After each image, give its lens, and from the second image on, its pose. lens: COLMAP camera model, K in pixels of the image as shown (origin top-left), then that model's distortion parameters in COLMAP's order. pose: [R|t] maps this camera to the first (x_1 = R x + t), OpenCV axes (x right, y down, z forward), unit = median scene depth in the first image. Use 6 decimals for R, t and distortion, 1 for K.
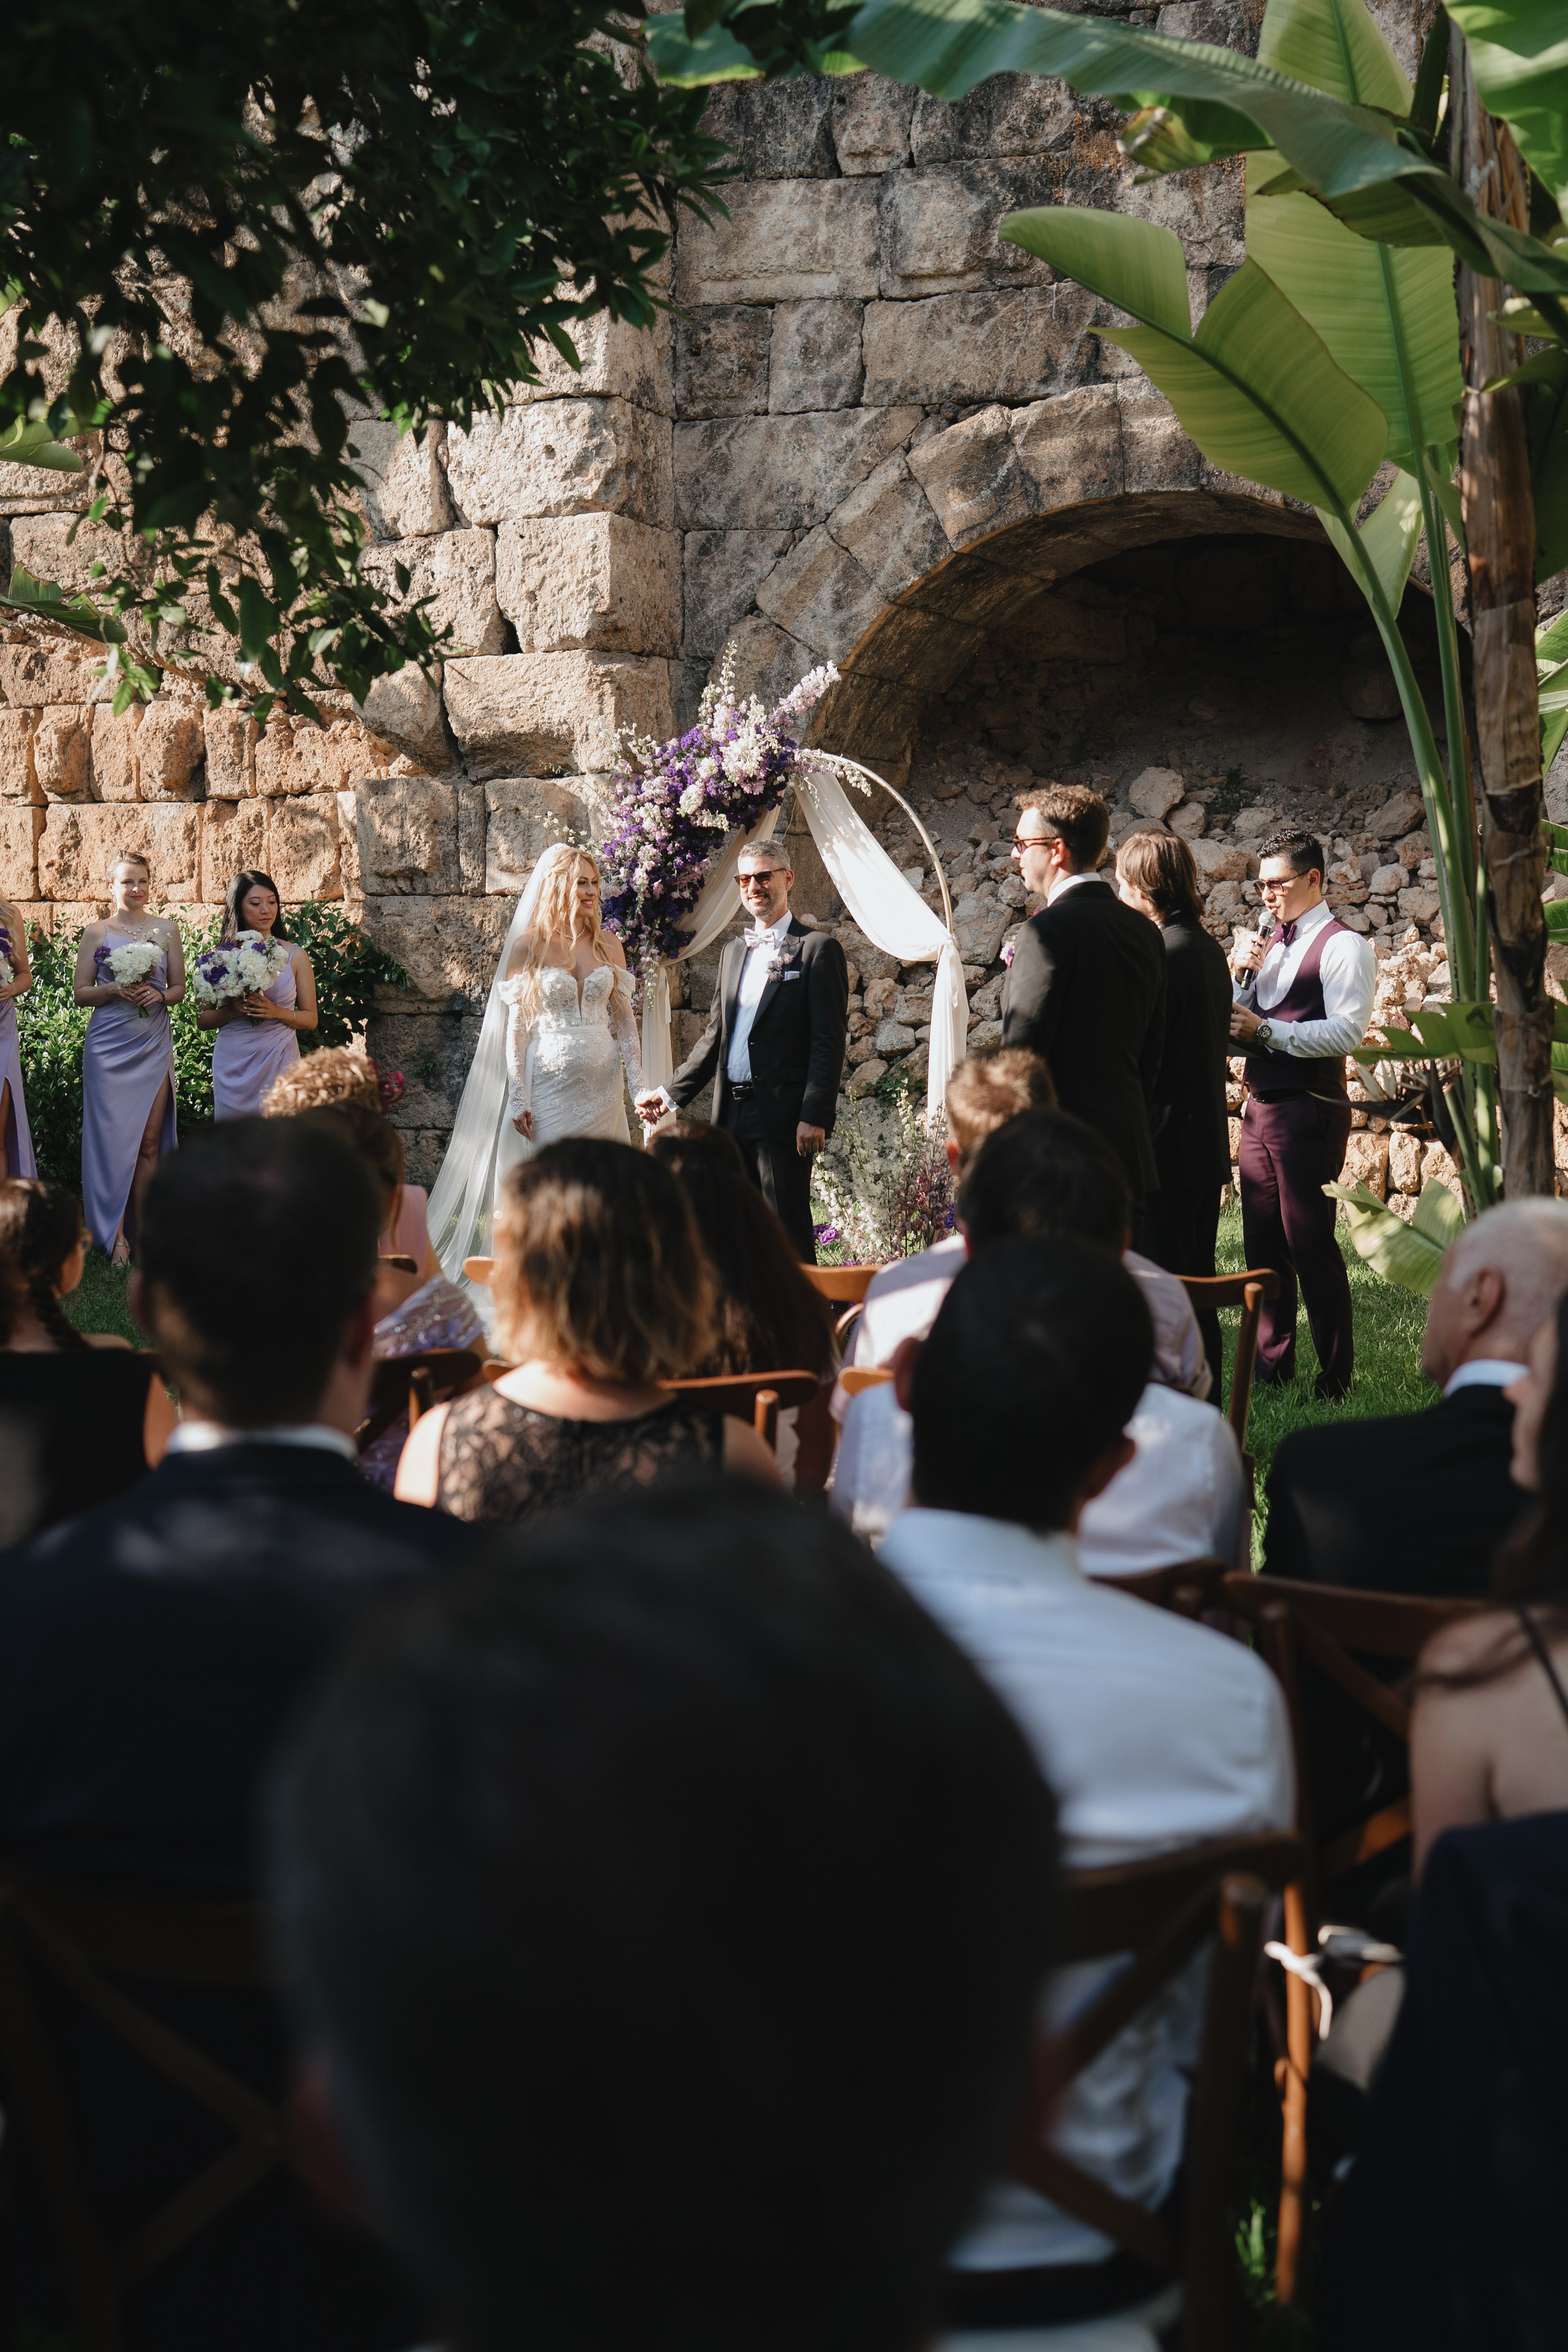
lens RADIAL K [[2473.2, 0, 822.7], [0, 2473.2, 1136.0], [0, 0, 1]] dist [0.050905, 0.000000]
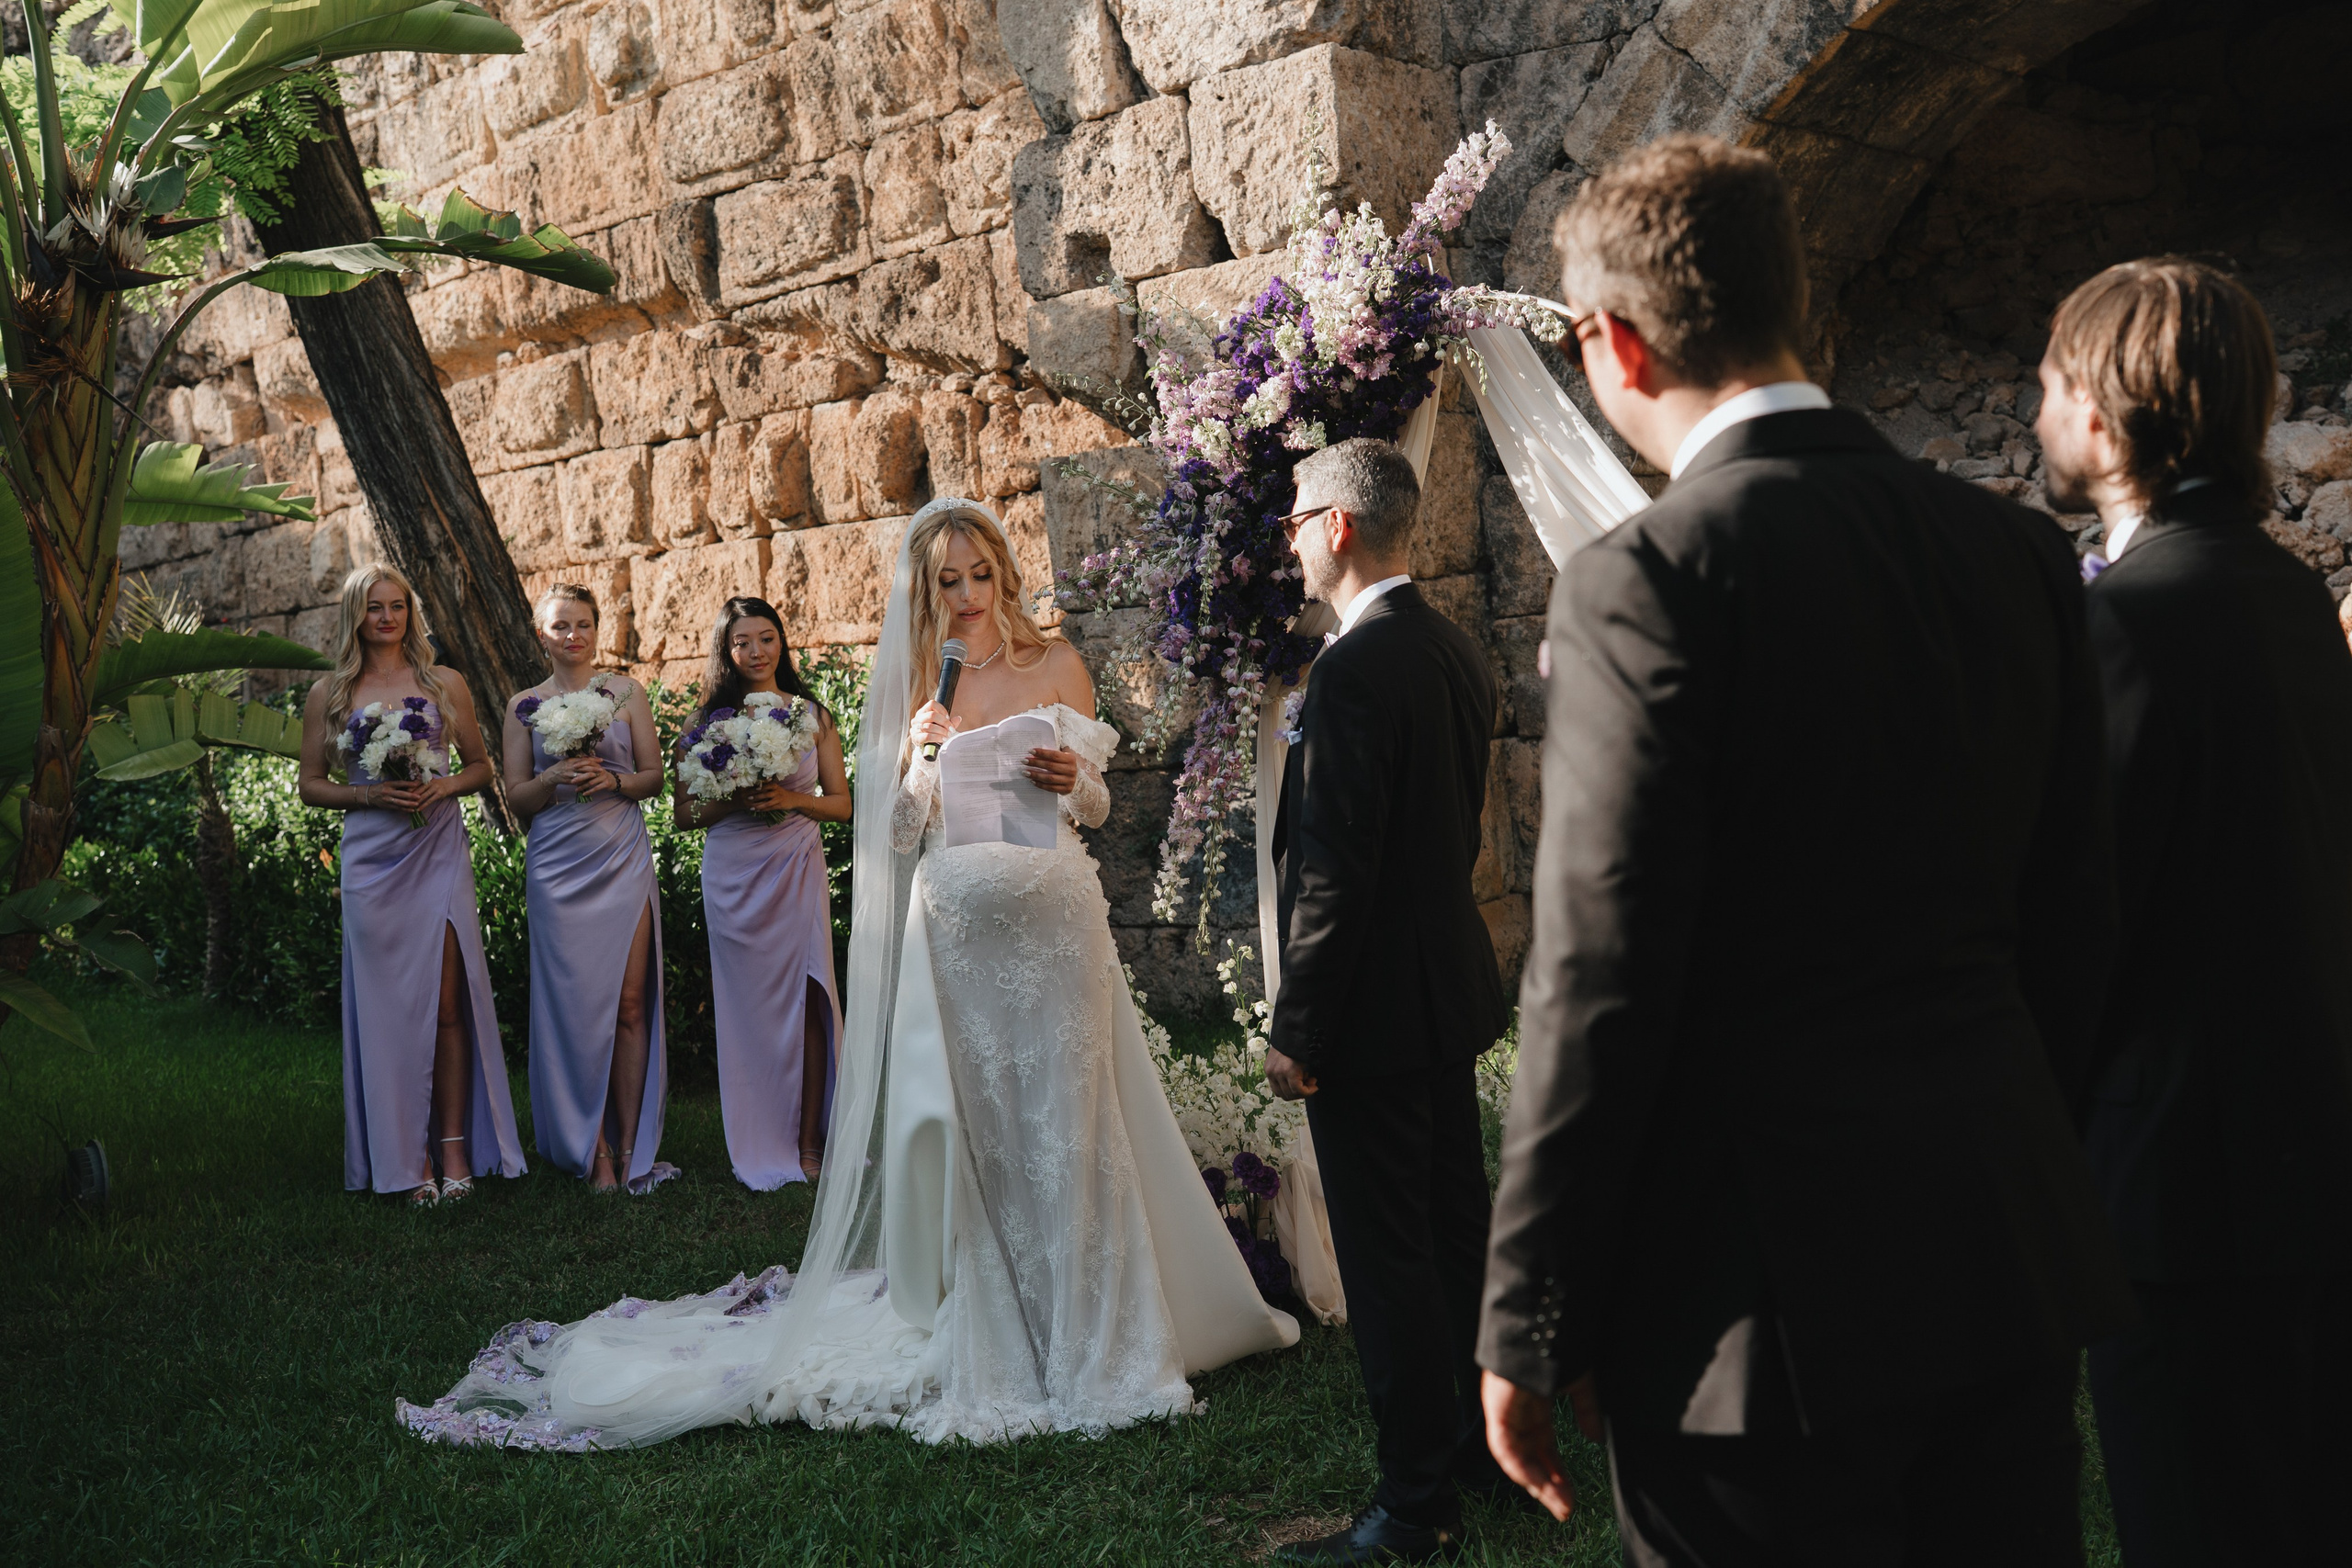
lens RADIAL K [[2473.0, 0, 1199.5], [0, 2473.0, 715.7], [0, 0, 1]] dist [0.050905, 0.000000]
pose [[0.960712, -0.069261, -0.268766, 0.052173], [0.056145, 0.996840, -0.056195, -0.023531], [0.271809, 0.038897, 0.961565, 0.311723]]
